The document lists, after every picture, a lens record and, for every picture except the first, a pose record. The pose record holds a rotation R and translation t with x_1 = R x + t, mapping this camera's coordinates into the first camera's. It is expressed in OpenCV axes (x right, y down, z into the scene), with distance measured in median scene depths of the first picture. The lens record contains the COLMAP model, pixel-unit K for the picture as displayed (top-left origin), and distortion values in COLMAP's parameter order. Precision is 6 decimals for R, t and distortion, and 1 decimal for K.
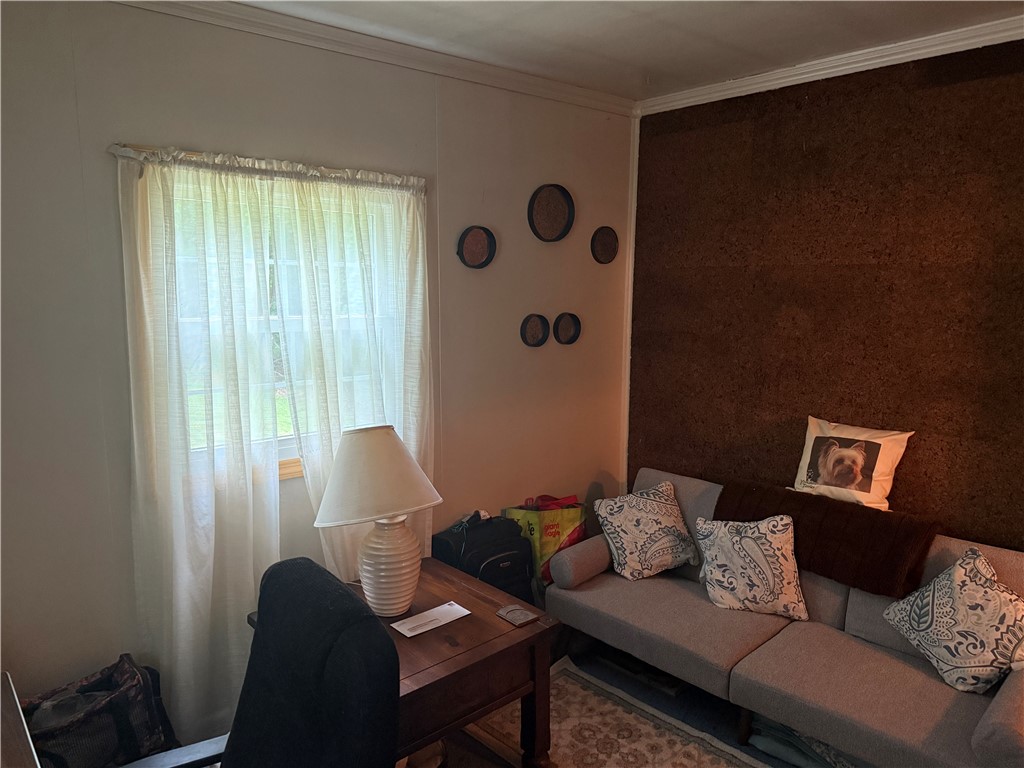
lens RADIAL K [[722.4, 0, 508.3], [0, 722.4, 382.6], [0, 0, 1]] dist [0.042996, -0.063249]
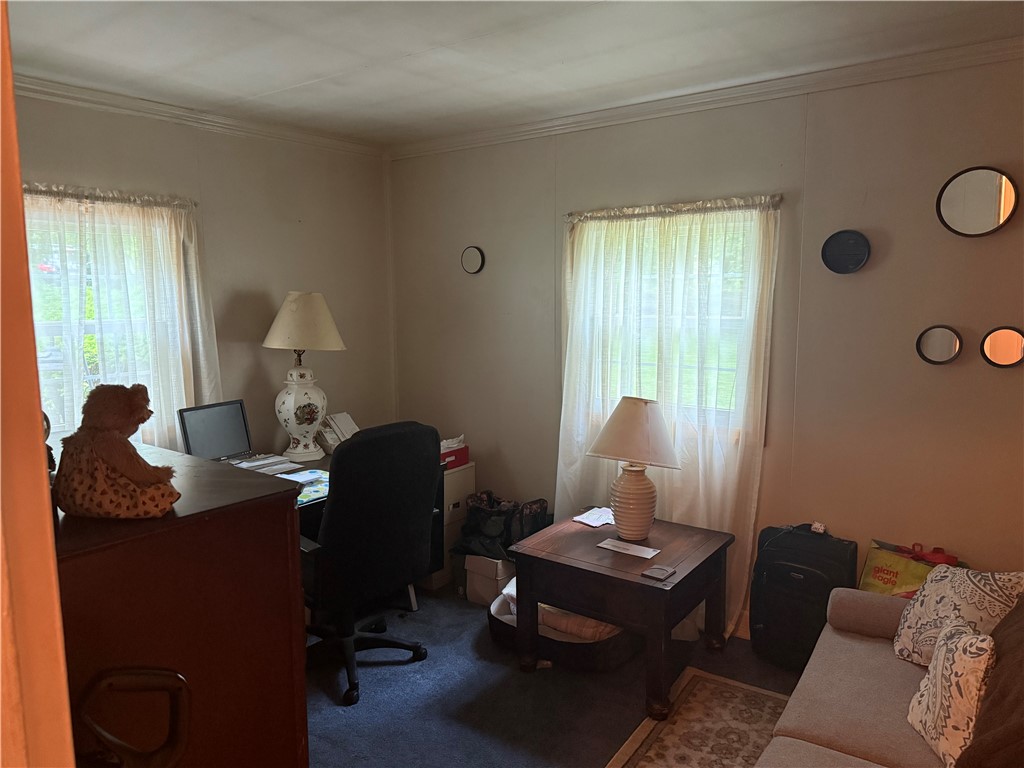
lens RADIAL K [[722.4, 0, 506.5], [0, 722.4, 386.9], [0, 0, 1]] dist [0.042996, -0.063249]
pose [[0.182868, 0.116512, -0.976209, 0.973925], [-0.137548, 0.986219, 0.091940, -0.042631], [0.973468, 0.117463, 0.196373, 0.447997]]
